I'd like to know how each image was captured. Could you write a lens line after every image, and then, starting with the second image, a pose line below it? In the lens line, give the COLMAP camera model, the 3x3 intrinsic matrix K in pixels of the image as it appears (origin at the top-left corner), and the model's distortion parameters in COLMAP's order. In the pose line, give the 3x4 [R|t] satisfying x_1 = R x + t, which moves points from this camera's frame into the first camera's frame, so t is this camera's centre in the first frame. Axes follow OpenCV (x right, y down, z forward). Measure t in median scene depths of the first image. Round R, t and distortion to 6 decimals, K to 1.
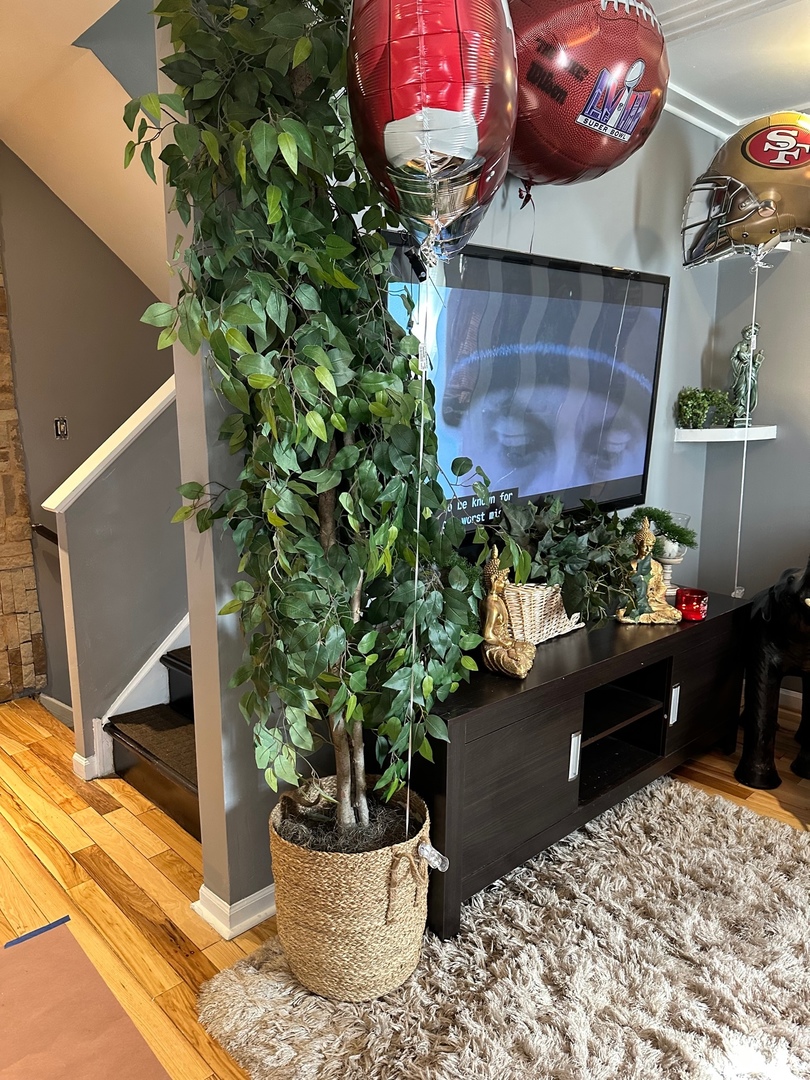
lens RADIAL K [[771.0, 0, 405.0], [0, 771.0, 540.0], [0, 0, 1]] dist [0.002882, -0.002926]
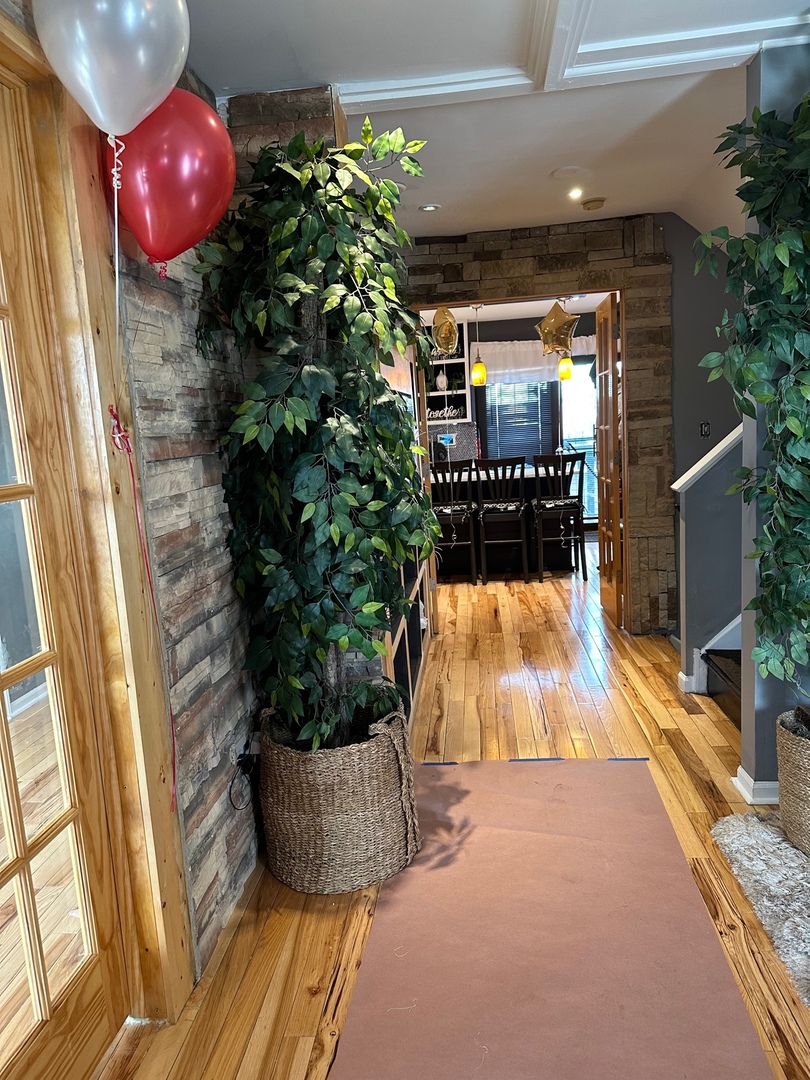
lens RADIAL K [[741.3, 0, 405.0], [0, 741.3, 540.0], [0, 0, 1]] dist [0.078486, -0.120264]
pose [[0.657072, 0.080942, -0.749470, 0.247063], [-0.075148, 0.996299, 0.041716, 0.031754], [0.750073, 0.028911, 0.660723, -0.263027]]
